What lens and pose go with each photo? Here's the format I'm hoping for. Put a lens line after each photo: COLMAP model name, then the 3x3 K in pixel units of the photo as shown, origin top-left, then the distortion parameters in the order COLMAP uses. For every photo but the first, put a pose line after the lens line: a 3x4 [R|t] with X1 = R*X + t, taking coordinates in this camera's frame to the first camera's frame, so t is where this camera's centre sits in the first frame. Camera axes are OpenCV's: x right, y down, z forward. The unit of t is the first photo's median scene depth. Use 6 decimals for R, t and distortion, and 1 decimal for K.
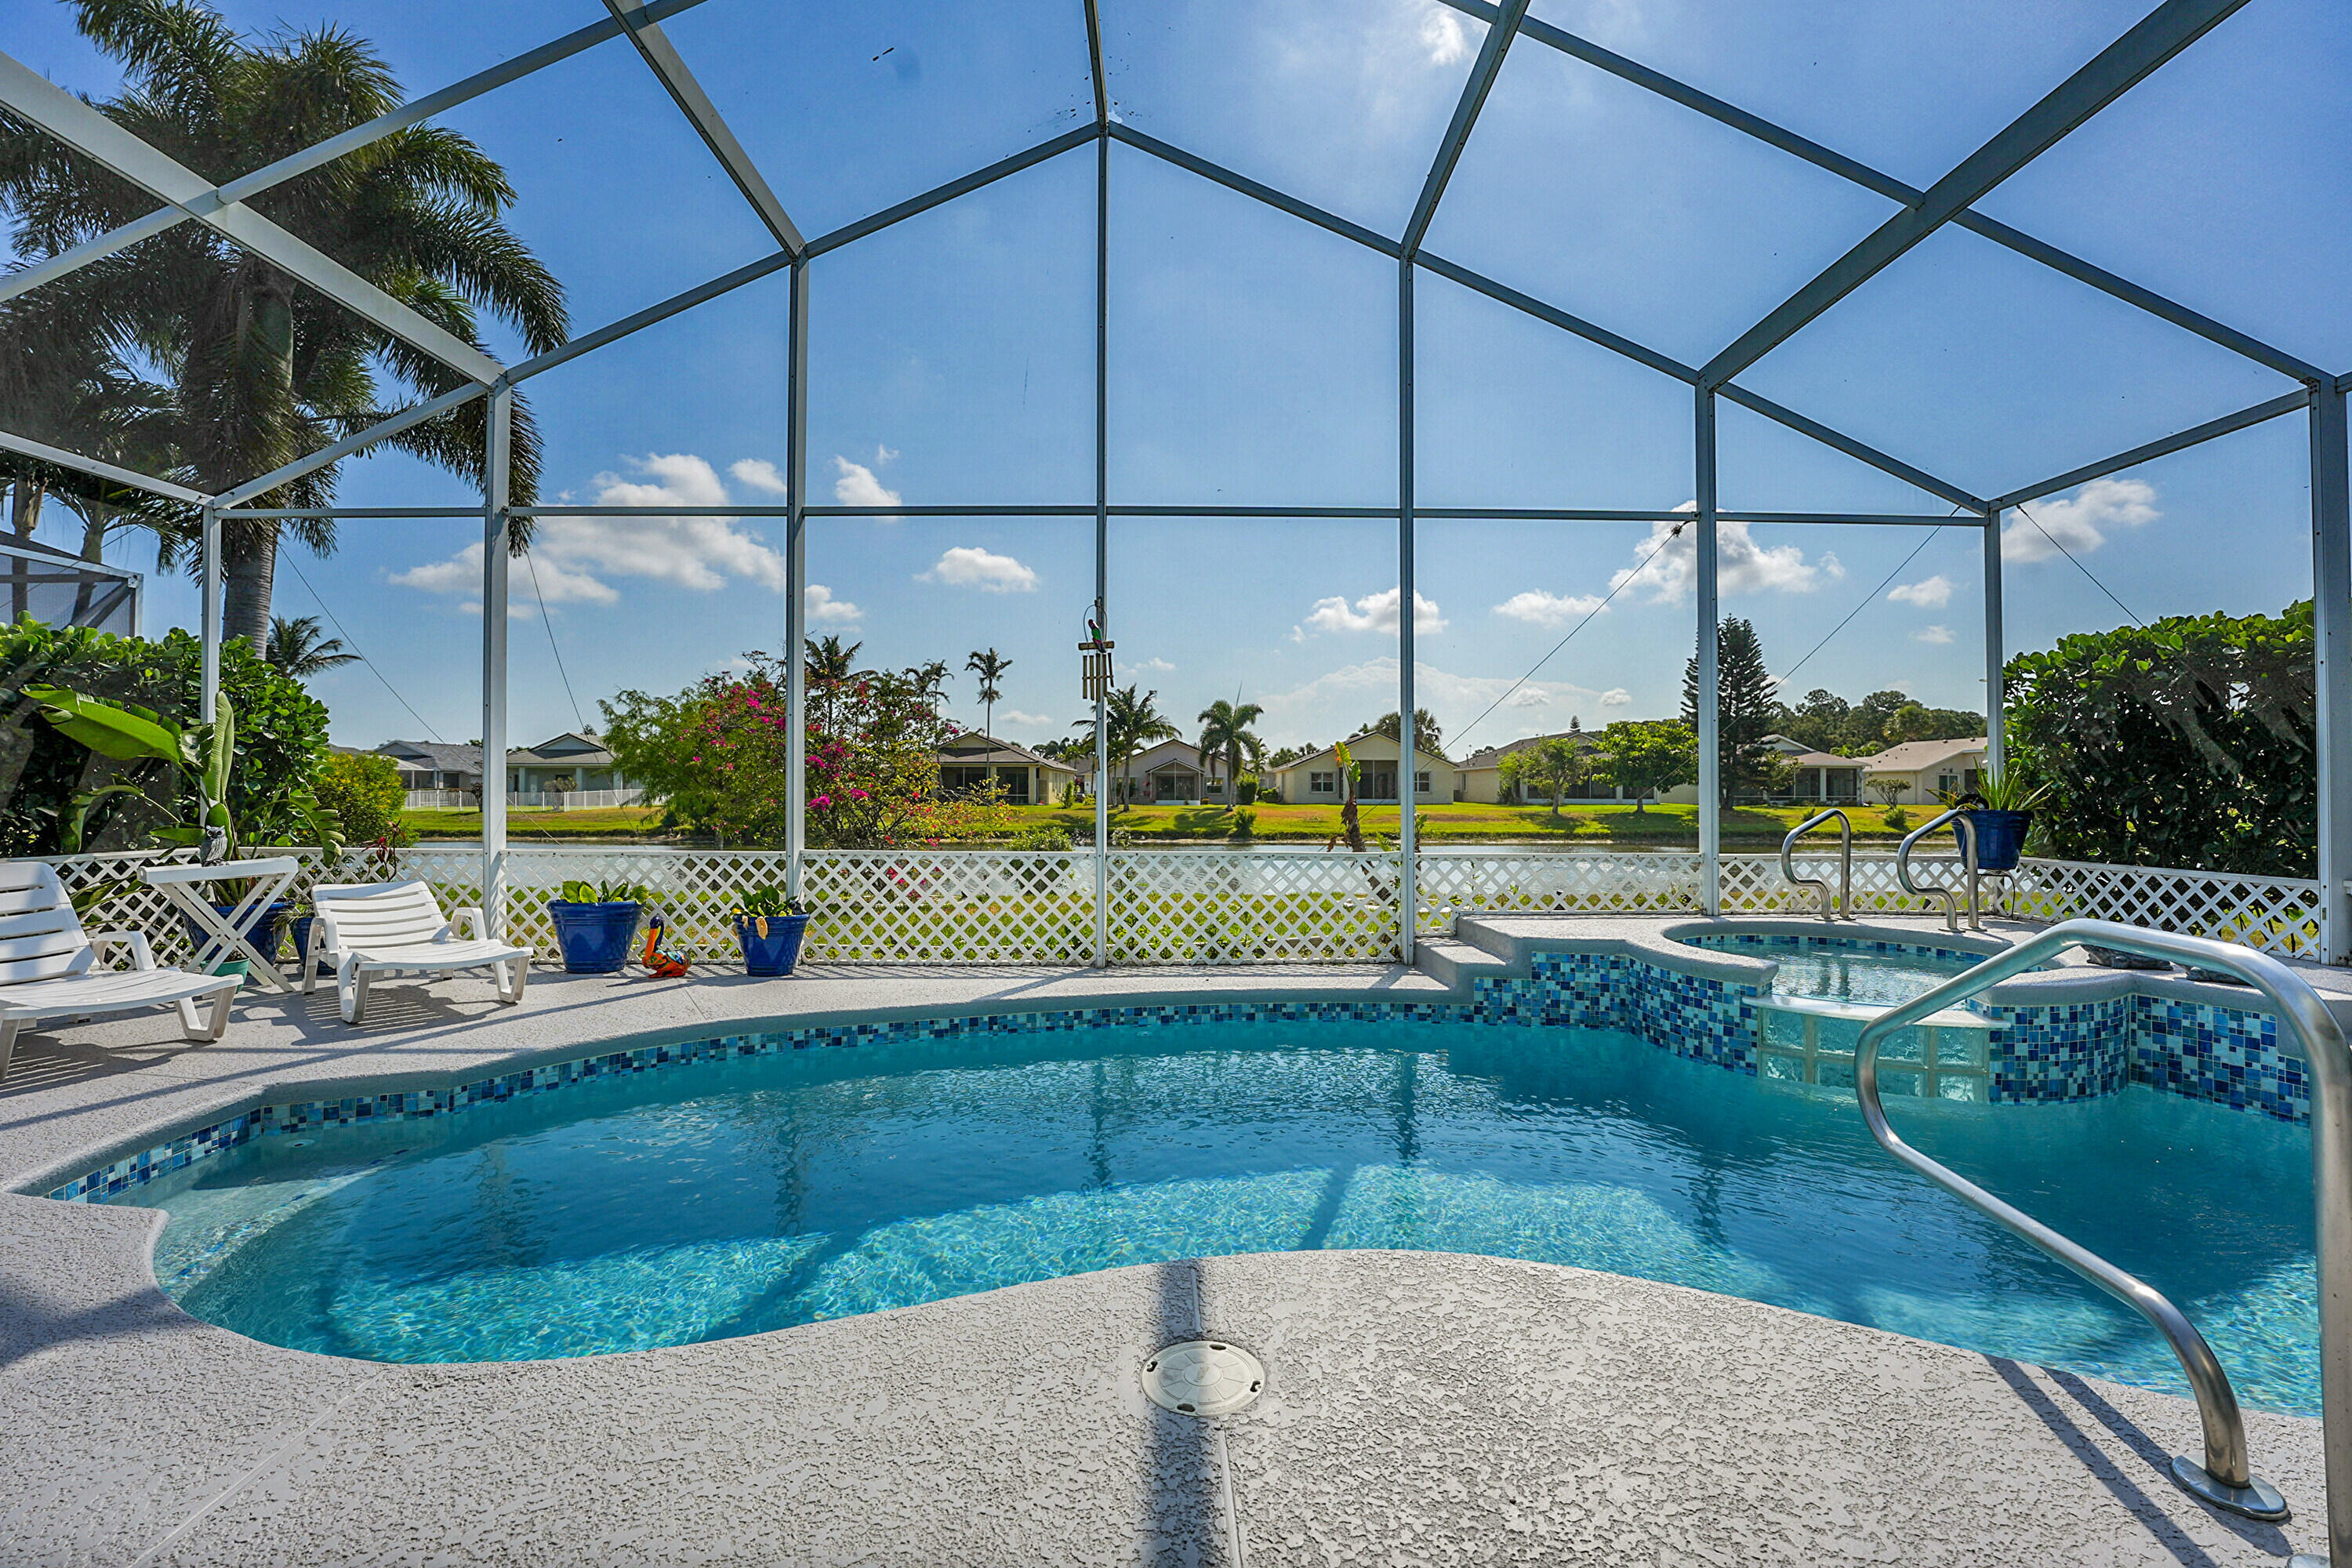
lens RADIAL K [[963.2, 0, 1174.7], [0, 963.2, 784.0], [0, 0, 1]] dist [-0.028671, 0.000365]
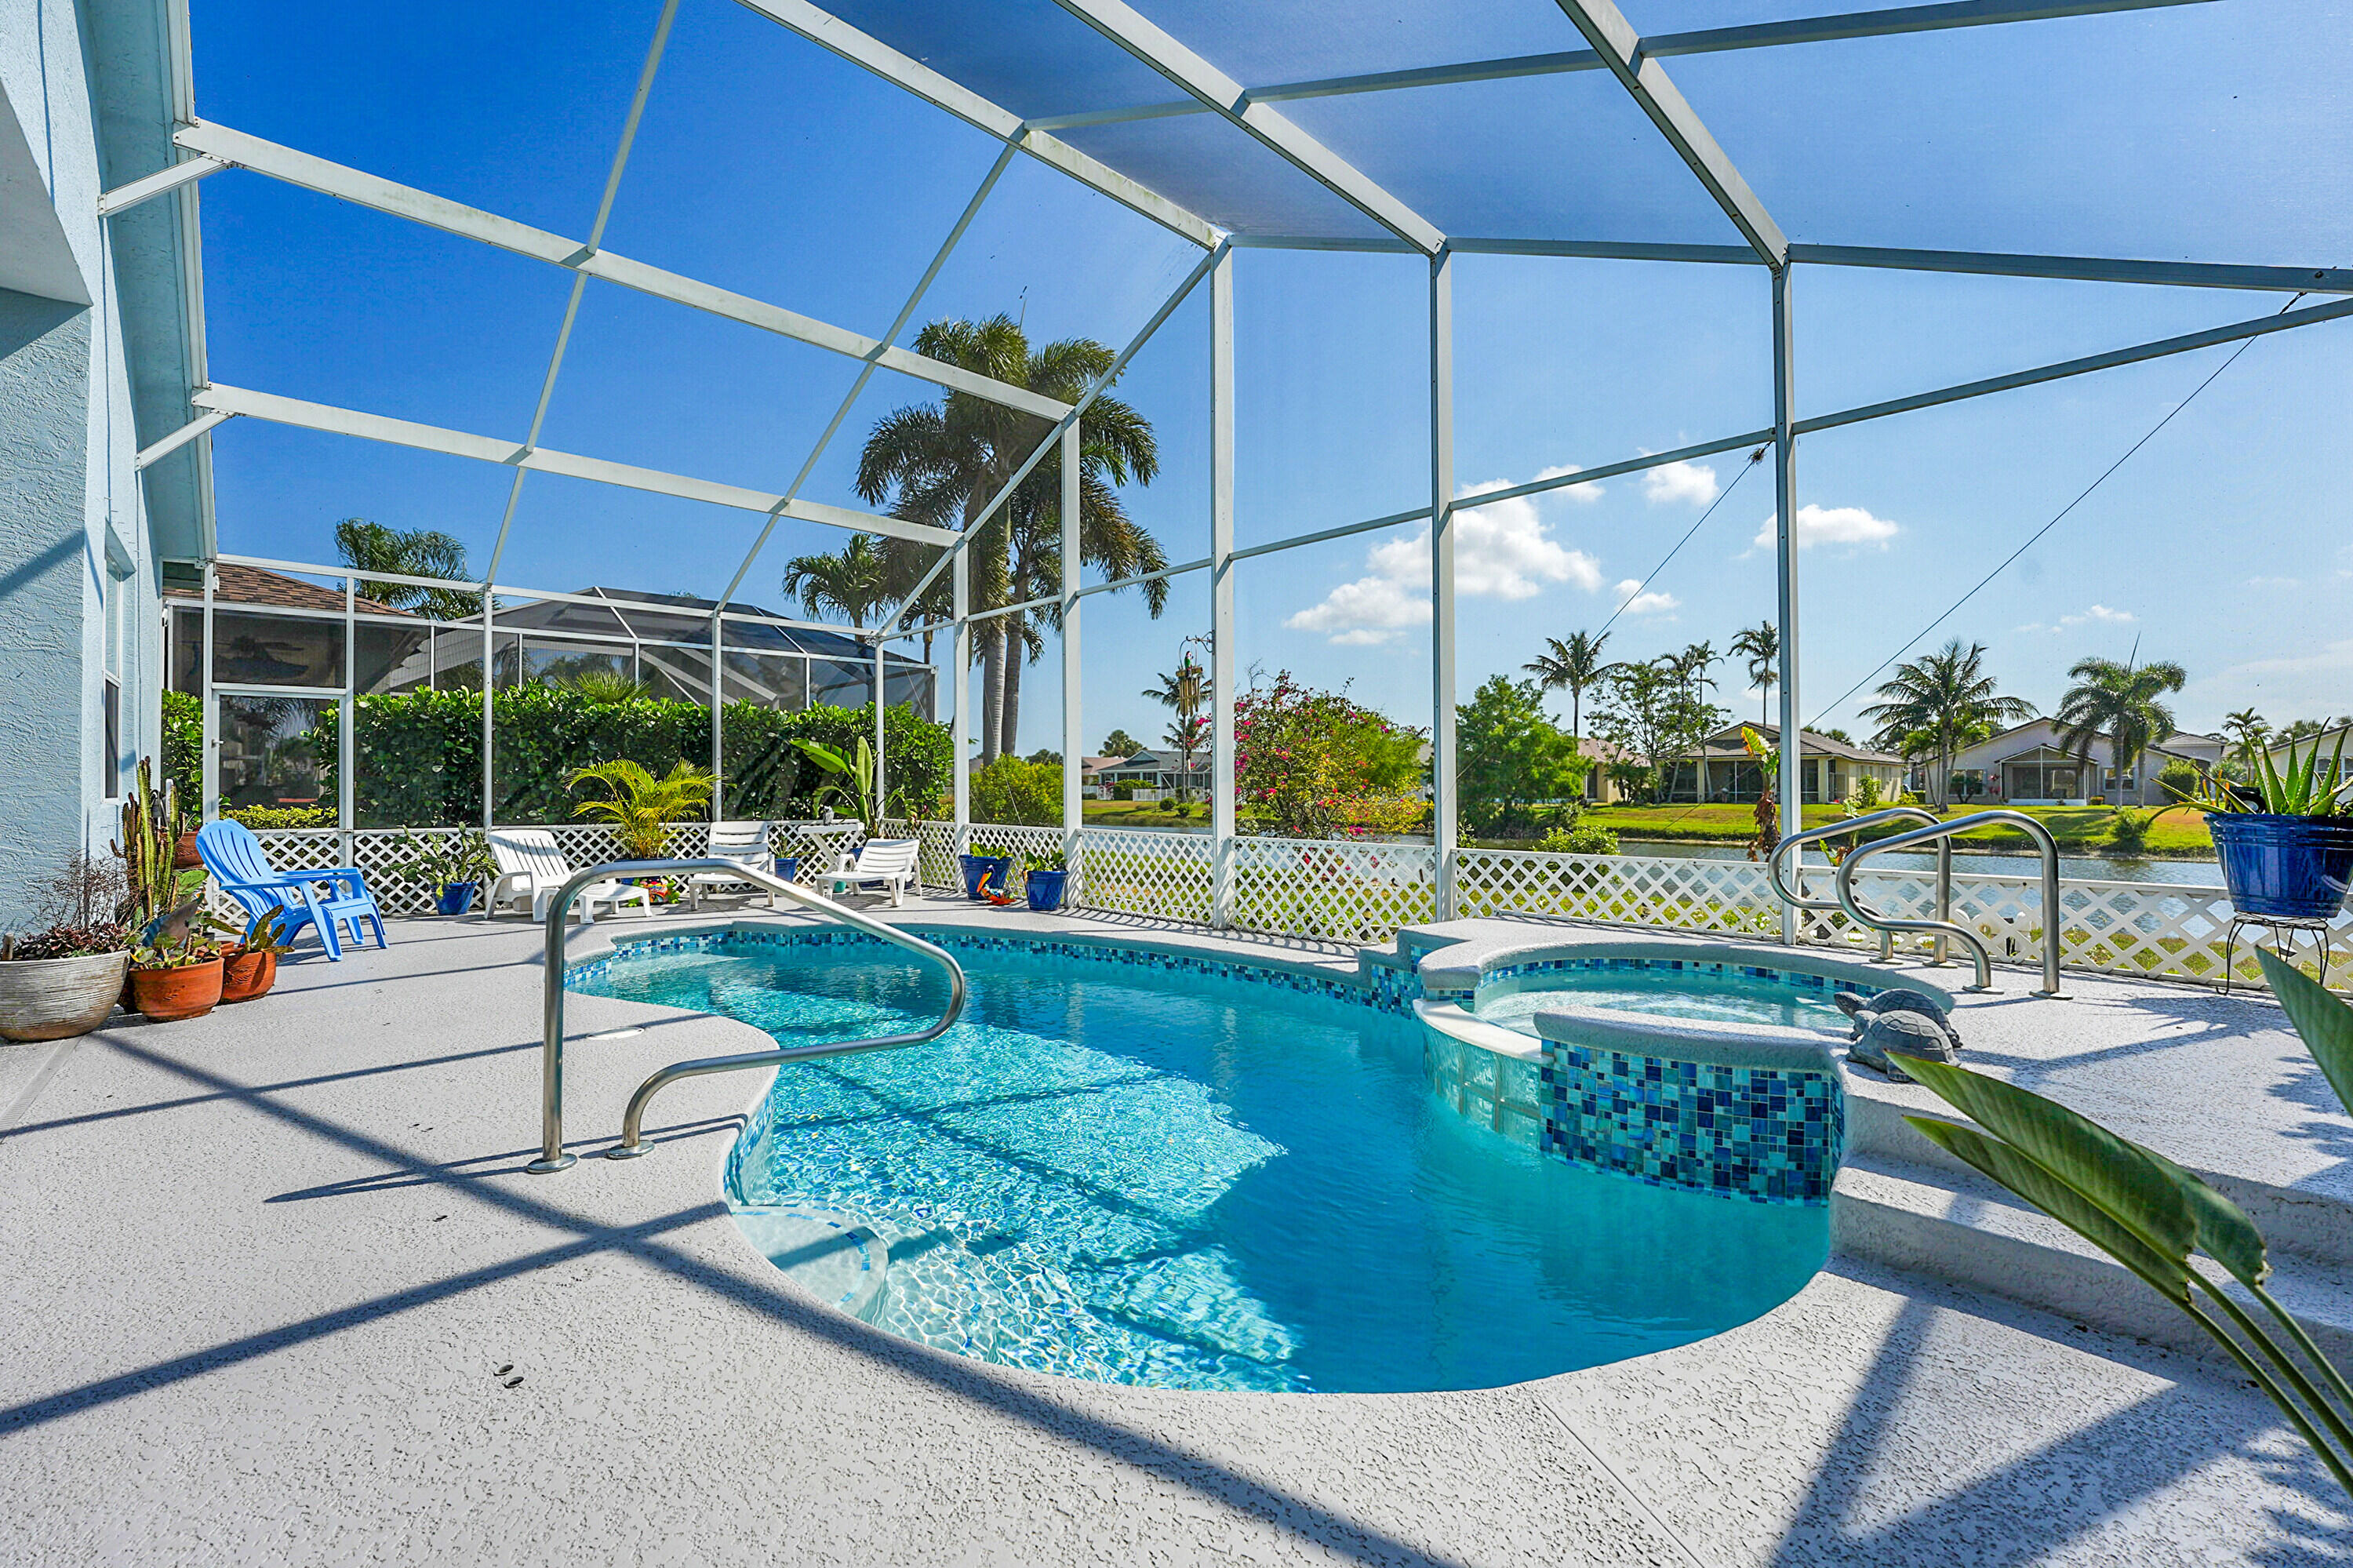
lens RADIAL K [[963.7, 0, 1173.9], [0, 963.7, 785.3], [0, 0, 1]] dist [-0.028671, 0.000365]
pose [[0.691069, -0.004796, -0.722773, 0.907164], [0.007735, 0.999970, 0.000760, 0.004854], [0.722748, -0.006116, 0.691085, 0.121750]]
